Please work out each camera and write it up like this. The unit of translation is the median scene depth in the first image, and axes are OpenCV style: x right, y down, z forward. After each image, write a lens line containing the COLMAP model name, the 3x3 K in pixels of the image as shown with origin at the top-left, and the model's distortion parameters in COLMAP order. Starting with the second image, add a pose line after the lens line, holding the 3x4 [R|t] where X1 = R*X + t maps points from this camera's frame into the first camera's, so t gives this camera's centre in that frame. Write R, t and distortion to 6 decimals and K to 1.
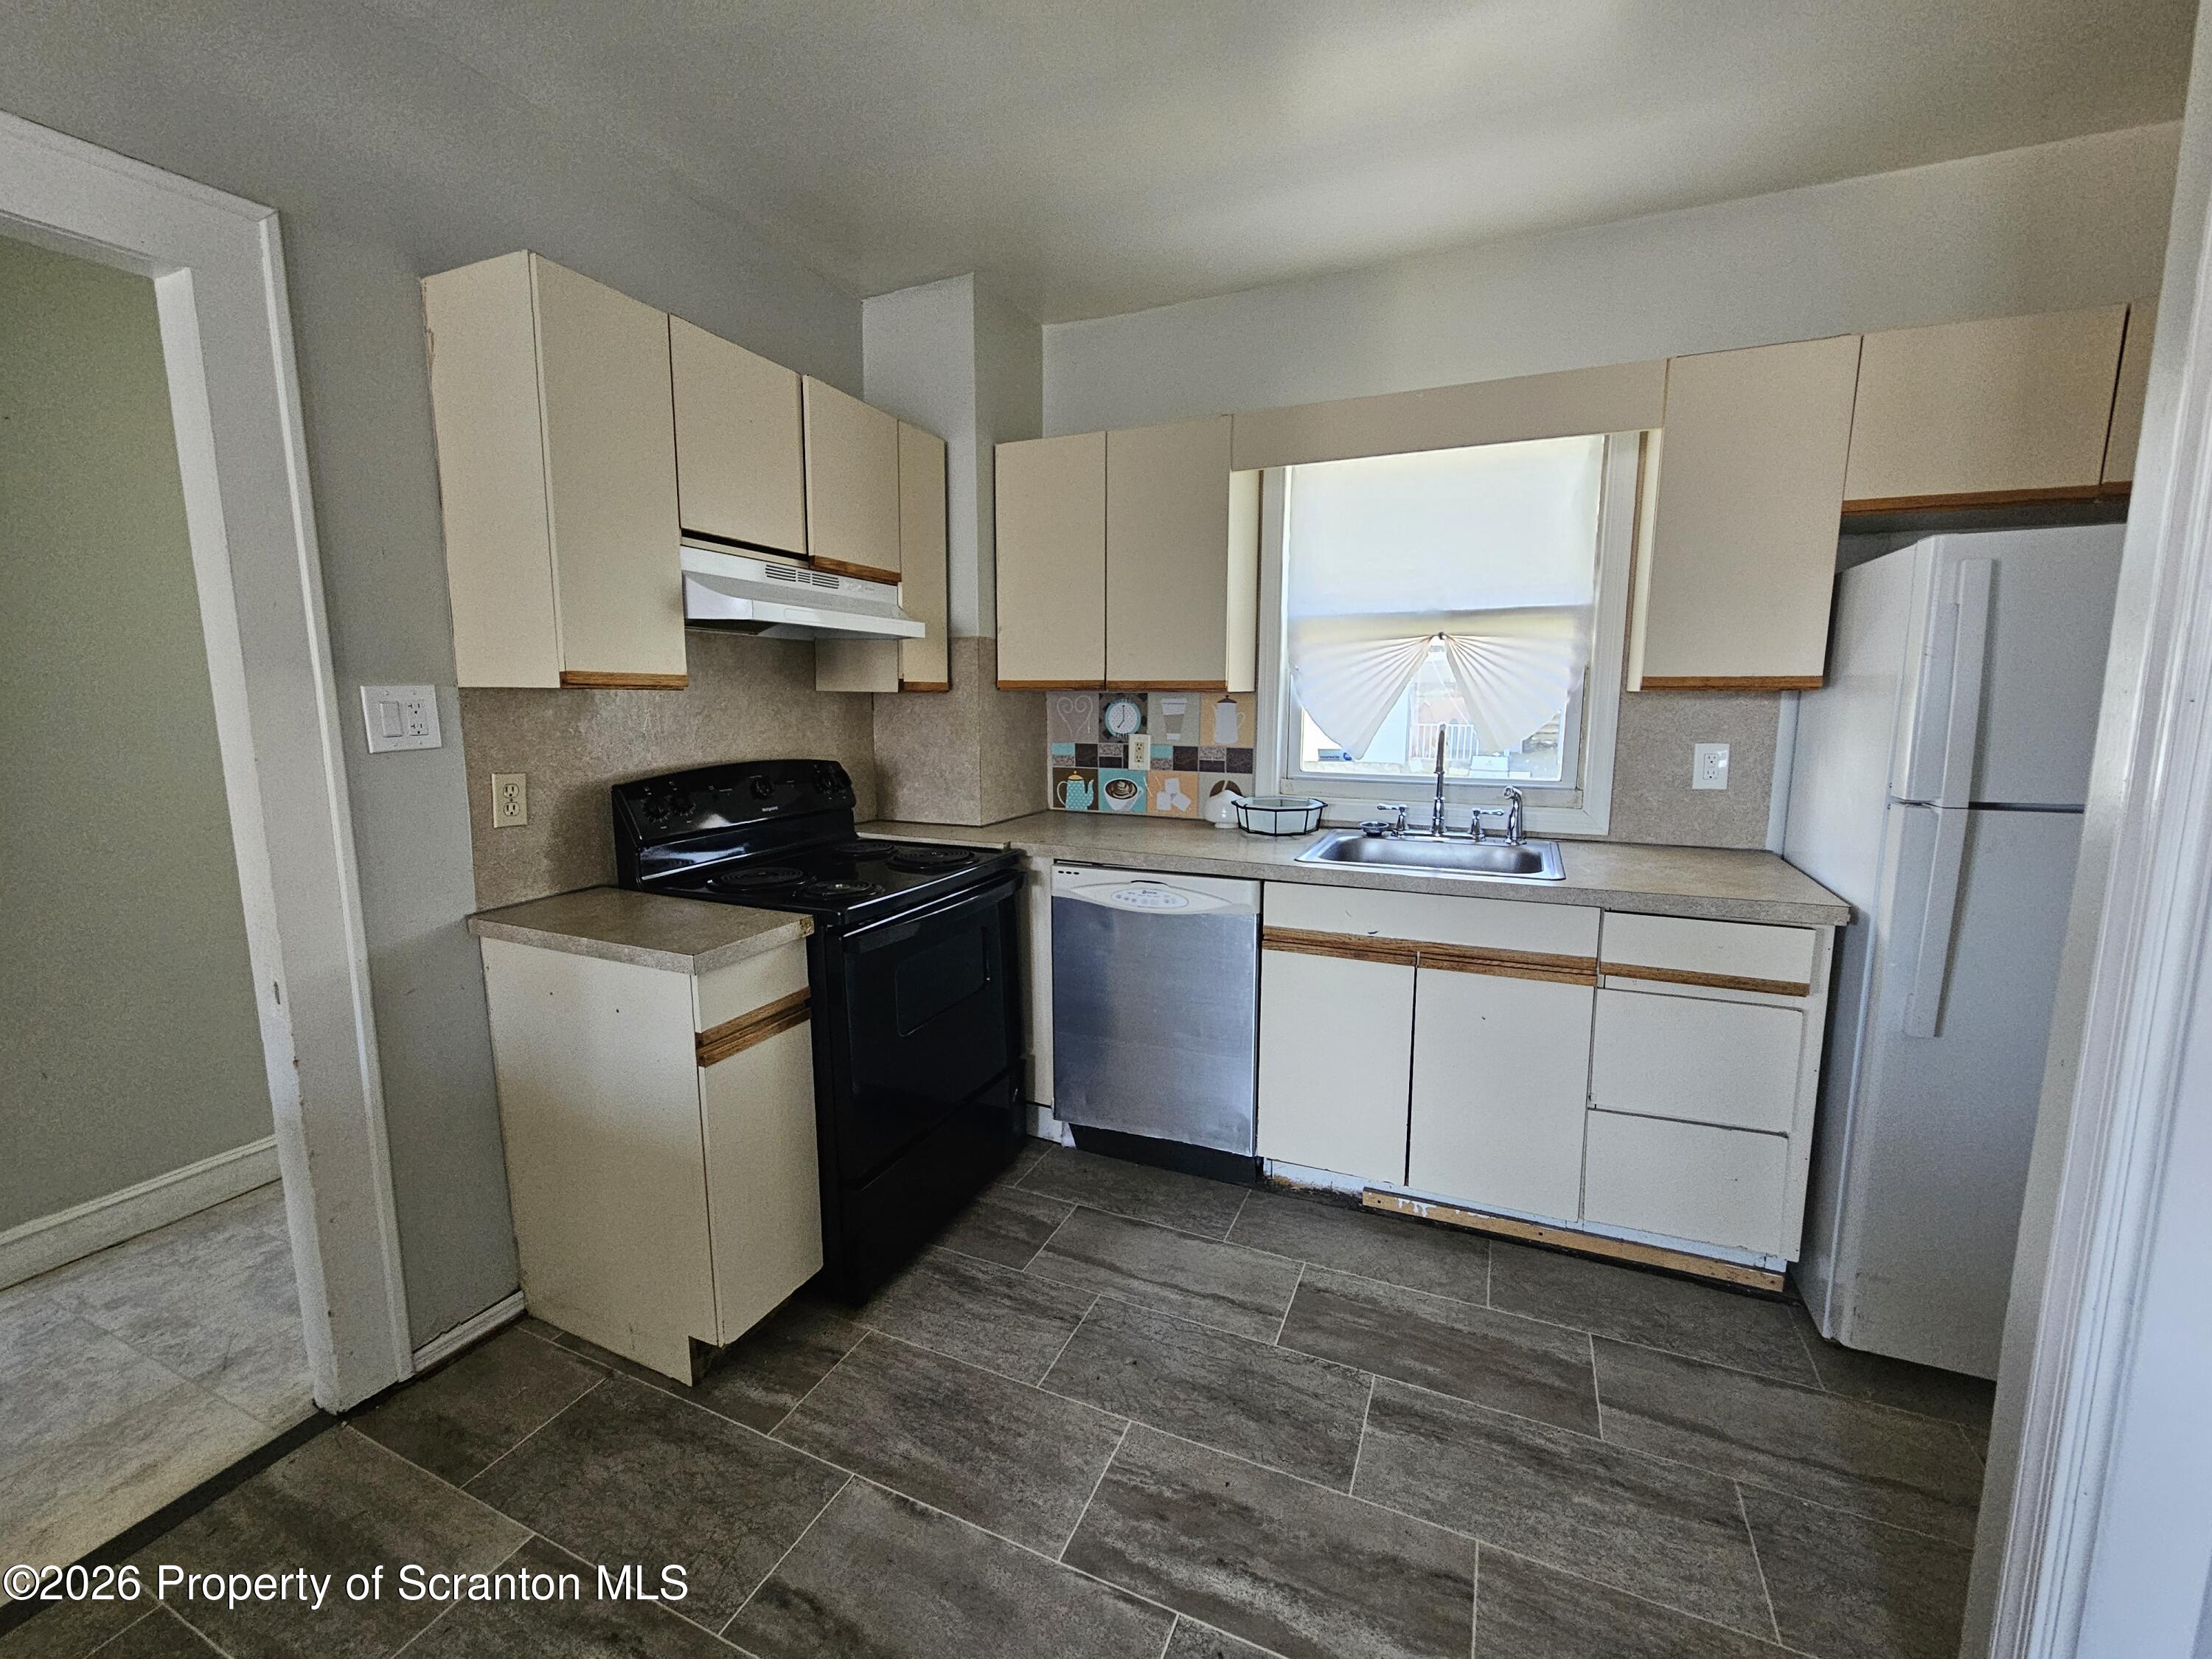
lens RADIAL K [[896.2, 0, 1115.0], [0, 896.2, 827.1], [0, 0, 1]] dist [-0.003834, -0.000009]
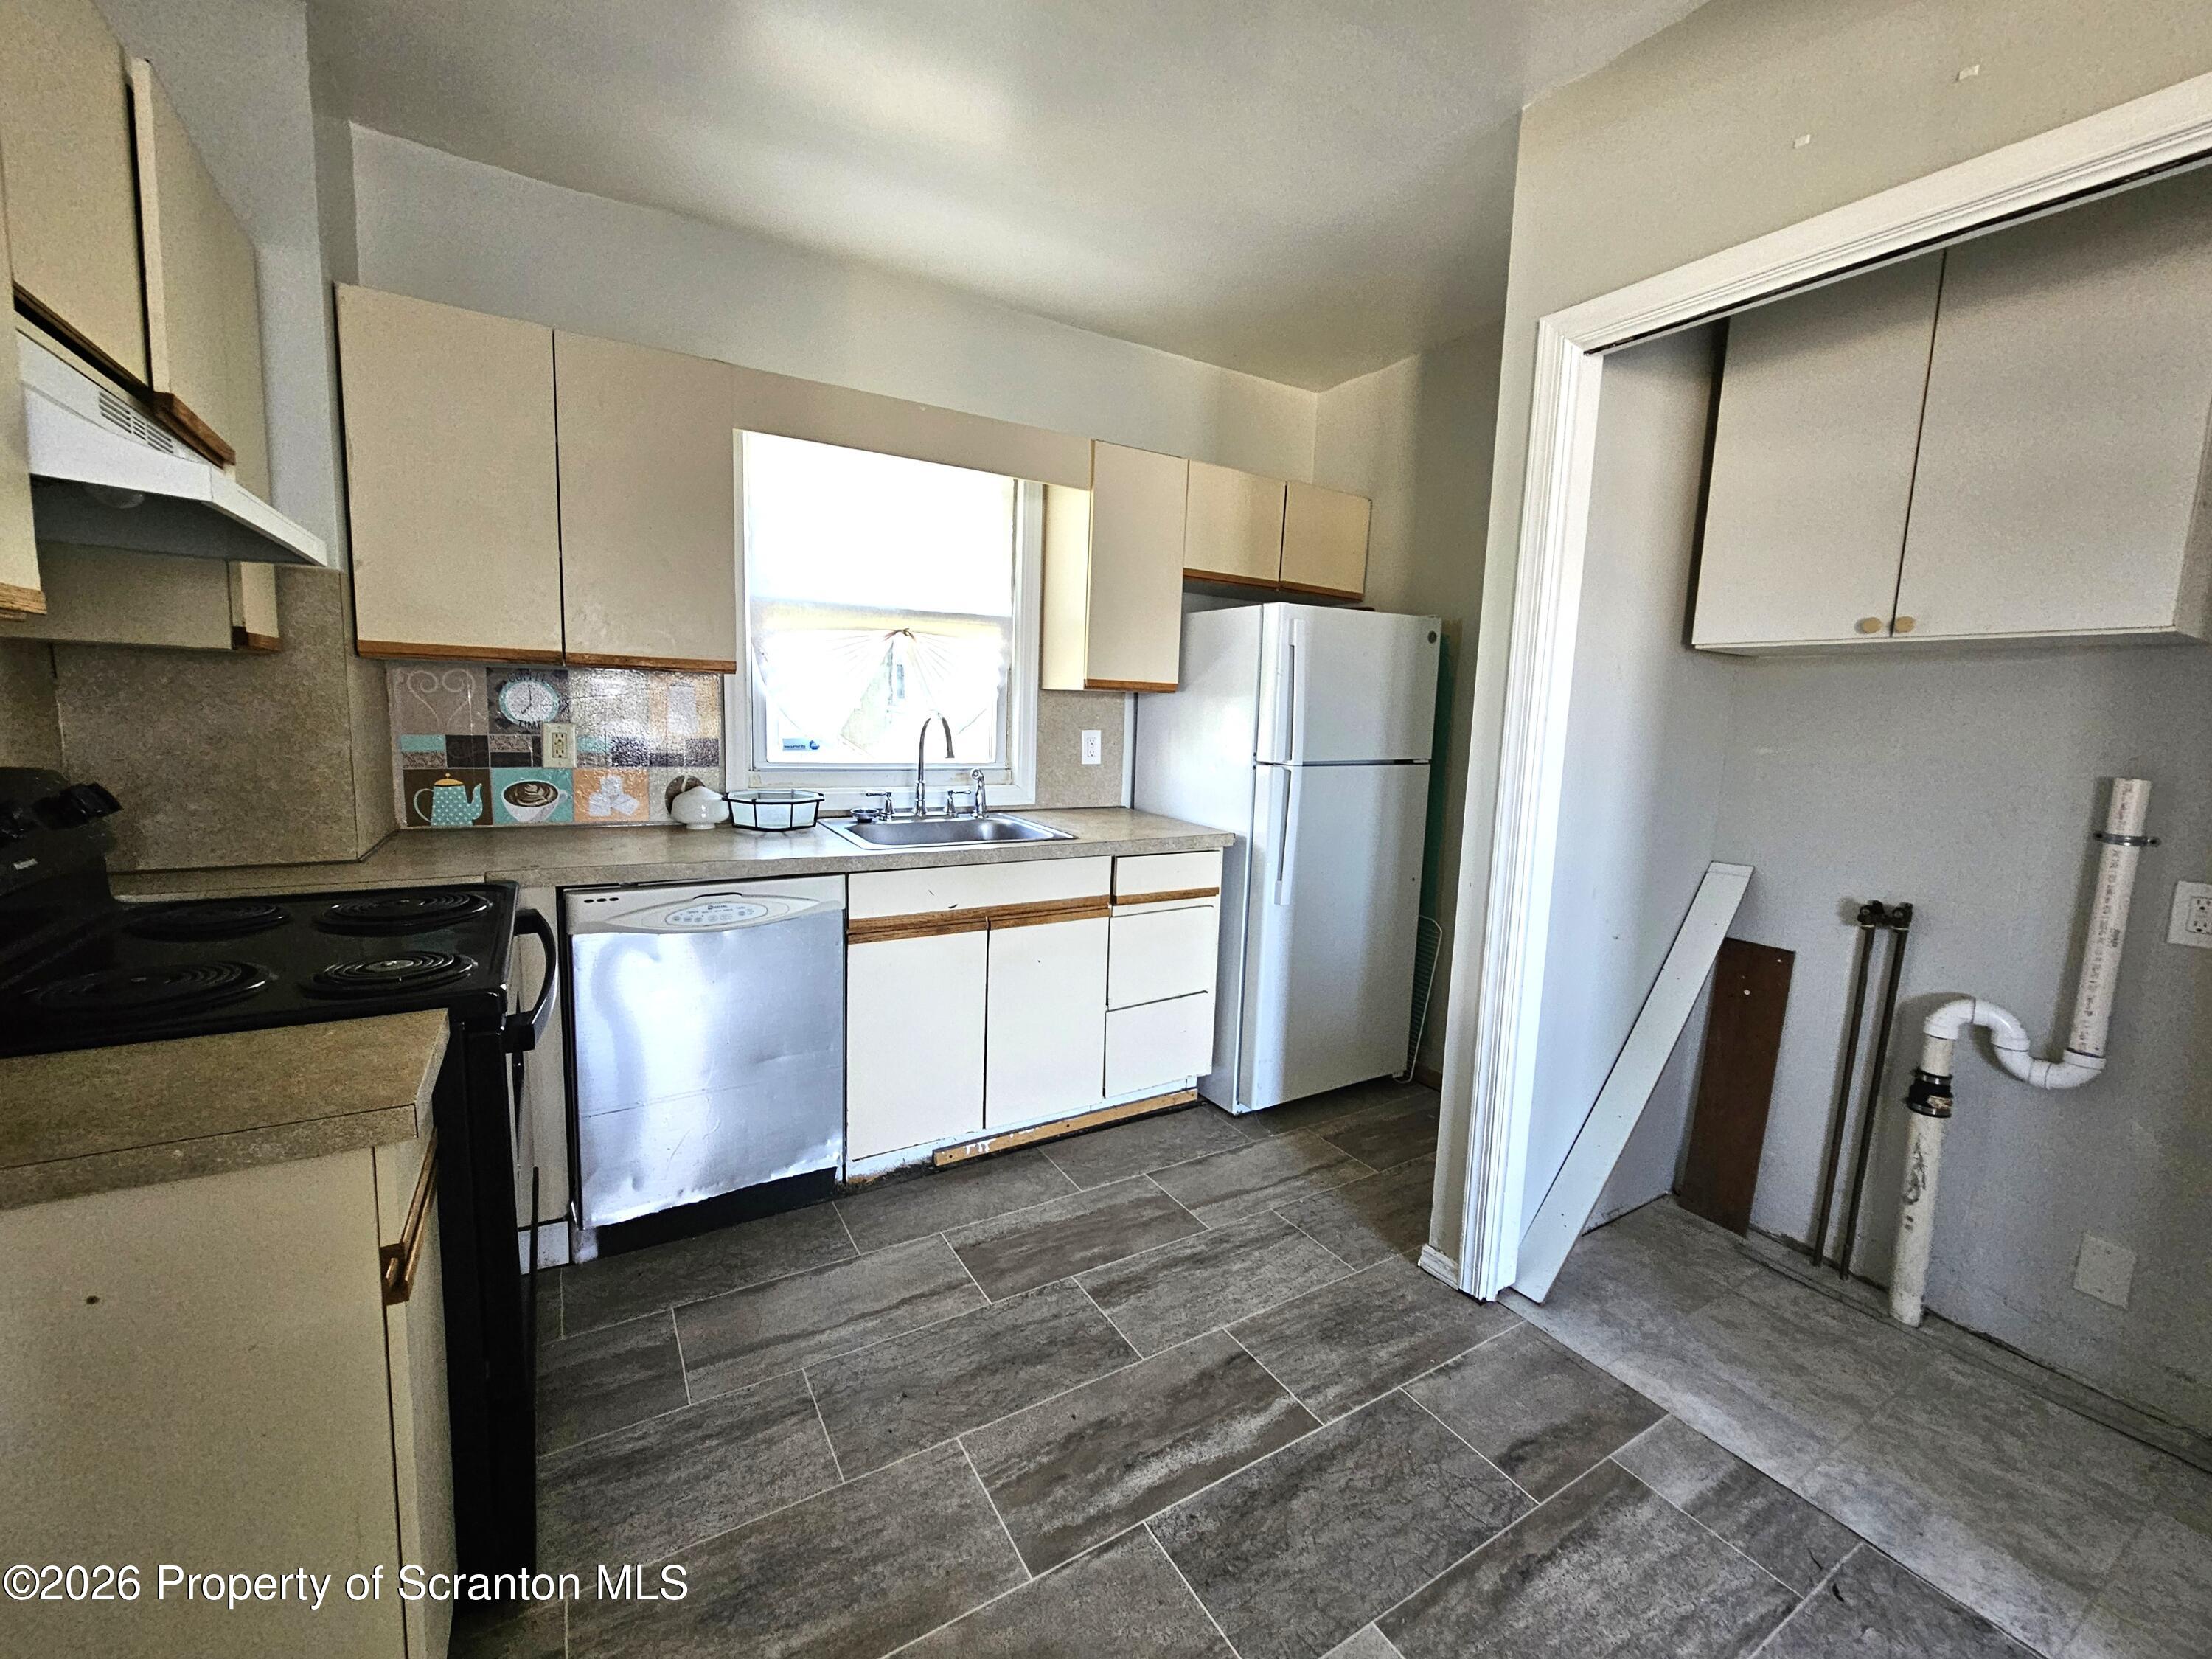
lens RADIAL K [[896.2, 0, 1103.6], [0, 896.2, 820.2], [0, 0, 1]] dist [-0.003834, -0.000009]
pose [[0.578283, -0.084306, 0.811468, -0.491589], [0.084577, 0.995482, 0.043151, -0.016923], [-0.811440, 0.043678, 0.582801, 0.230951]]
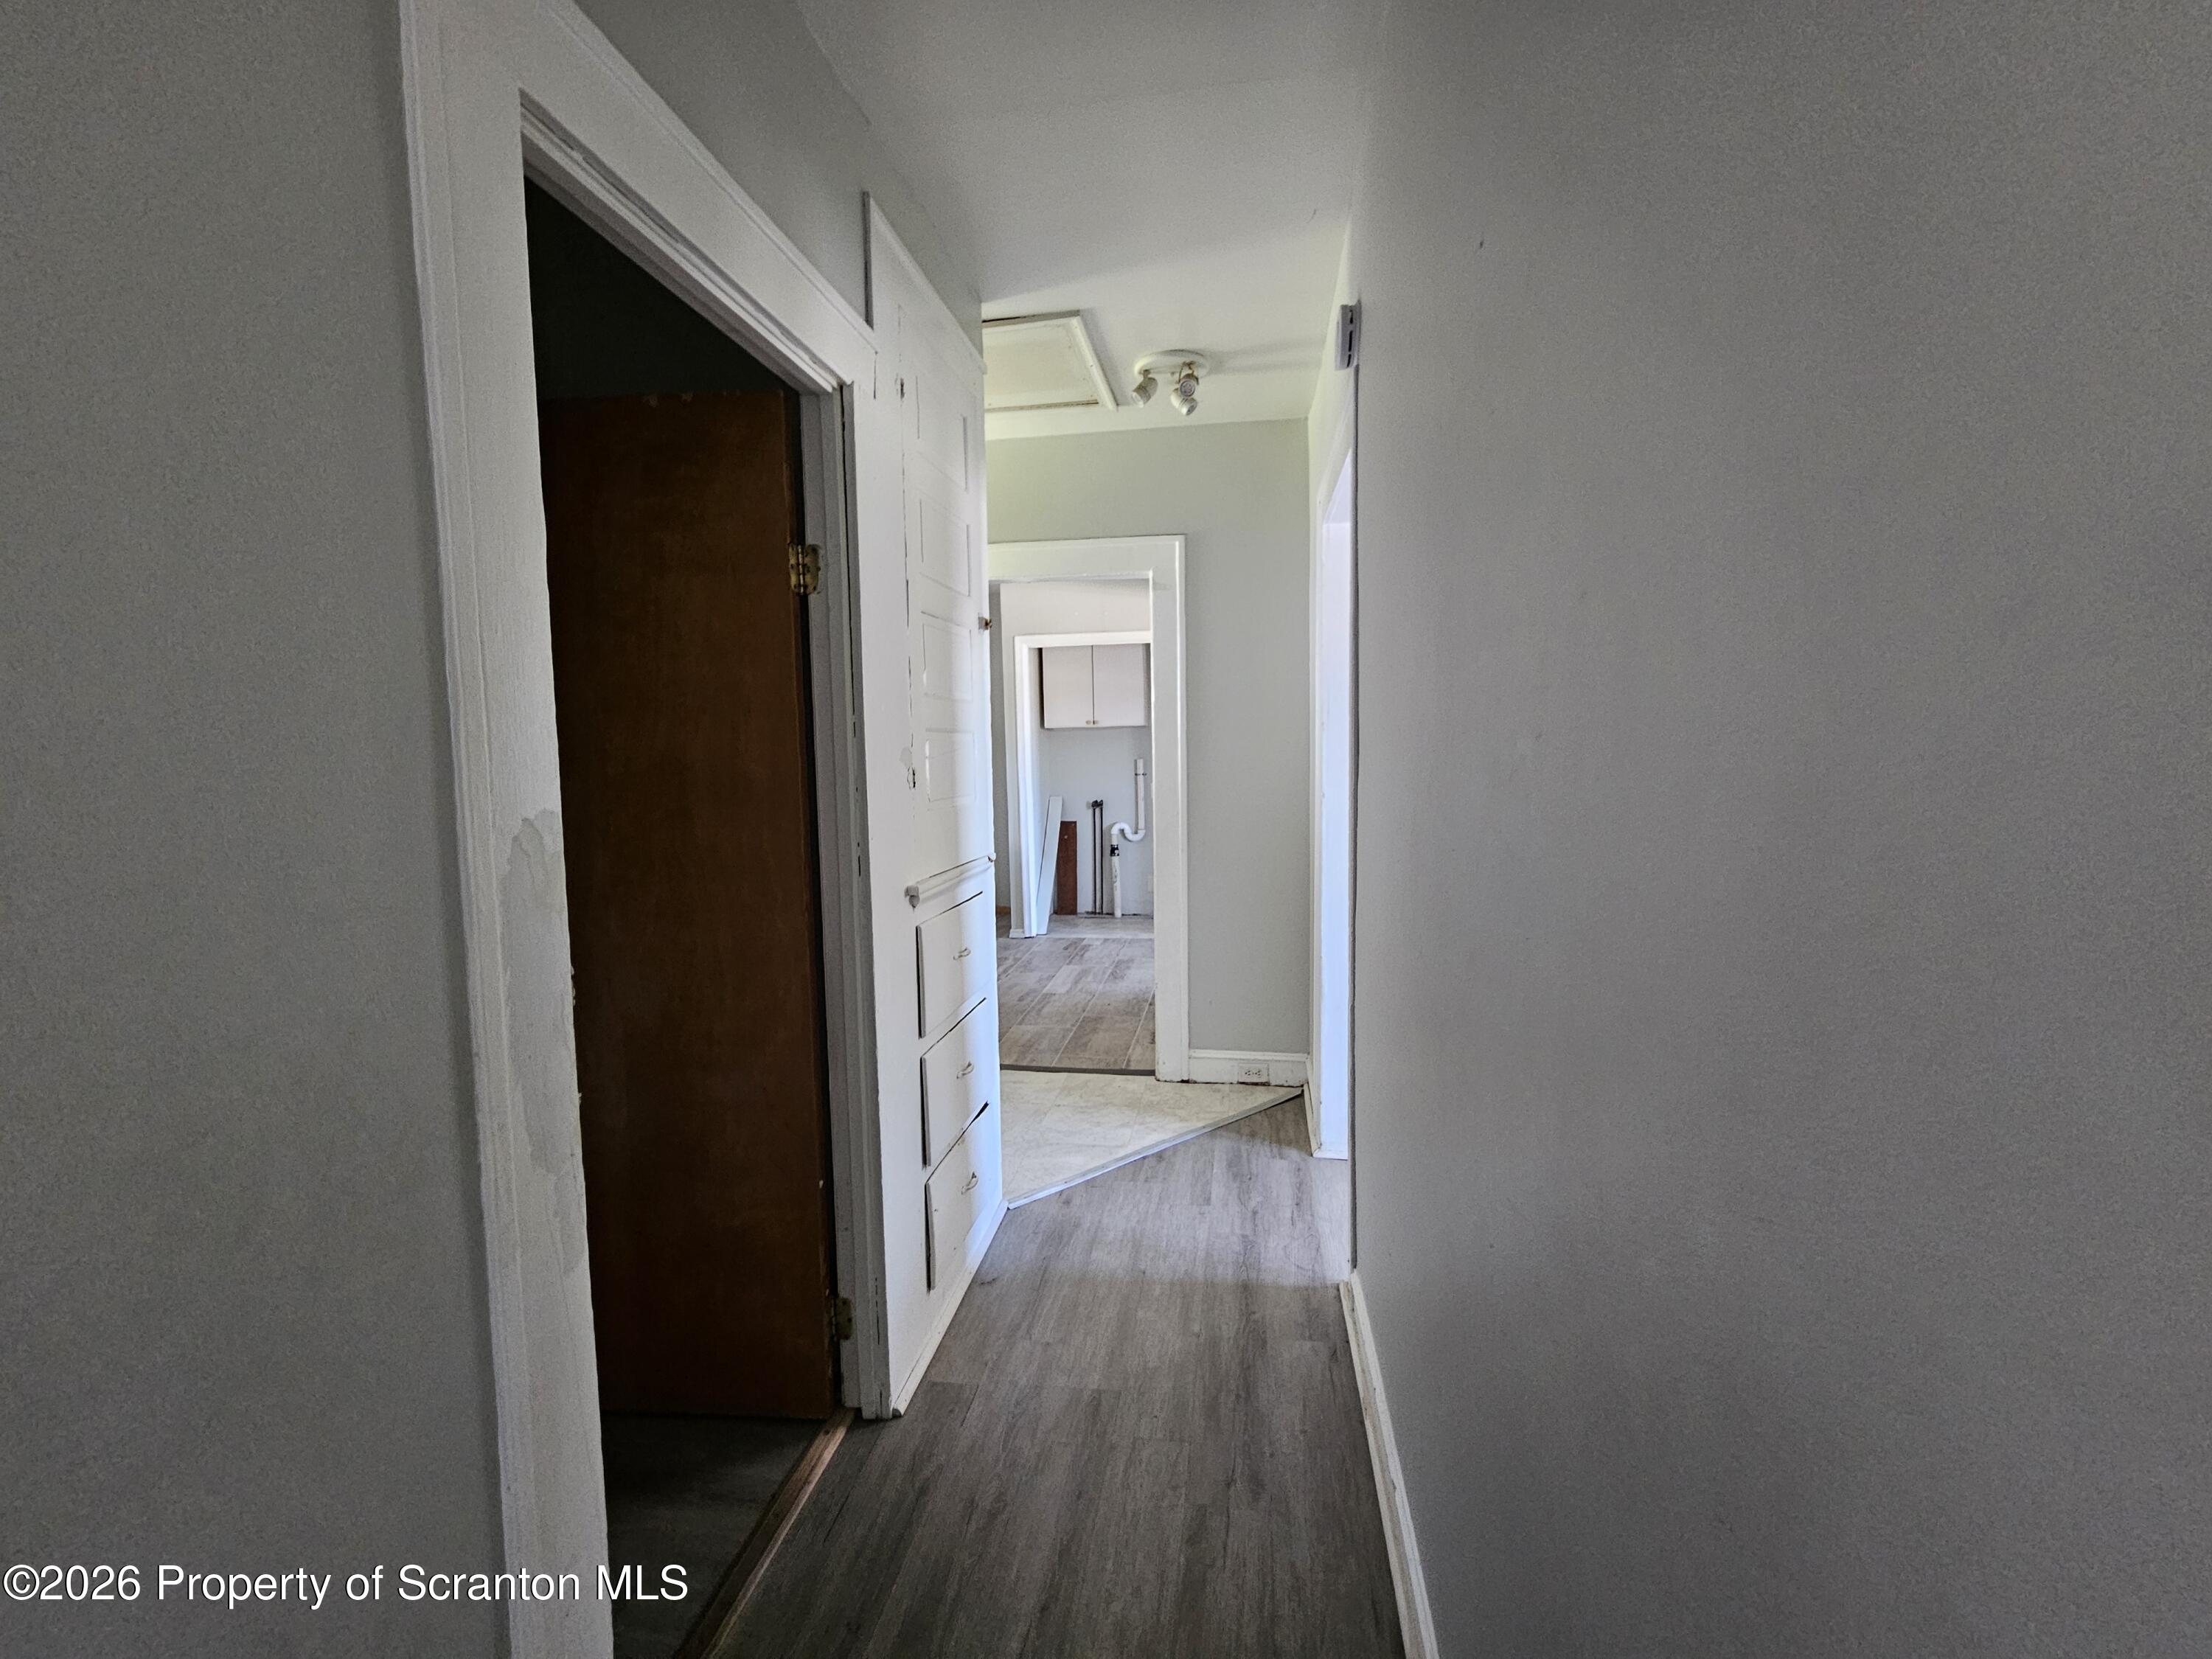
lens RADIAL K [[896.2, 0, 1106.9], [0, 896.2, 823.0], [0, 0, 1]] dist [-0.003834, -0.000009]
pose [[-0.259797, -0.077351, 0.962560, -1.421633], [0.159576, 0.979644, 0.121793, -0.071505], [-0.952387, 0.185243, -0.242165, 0.548783]]
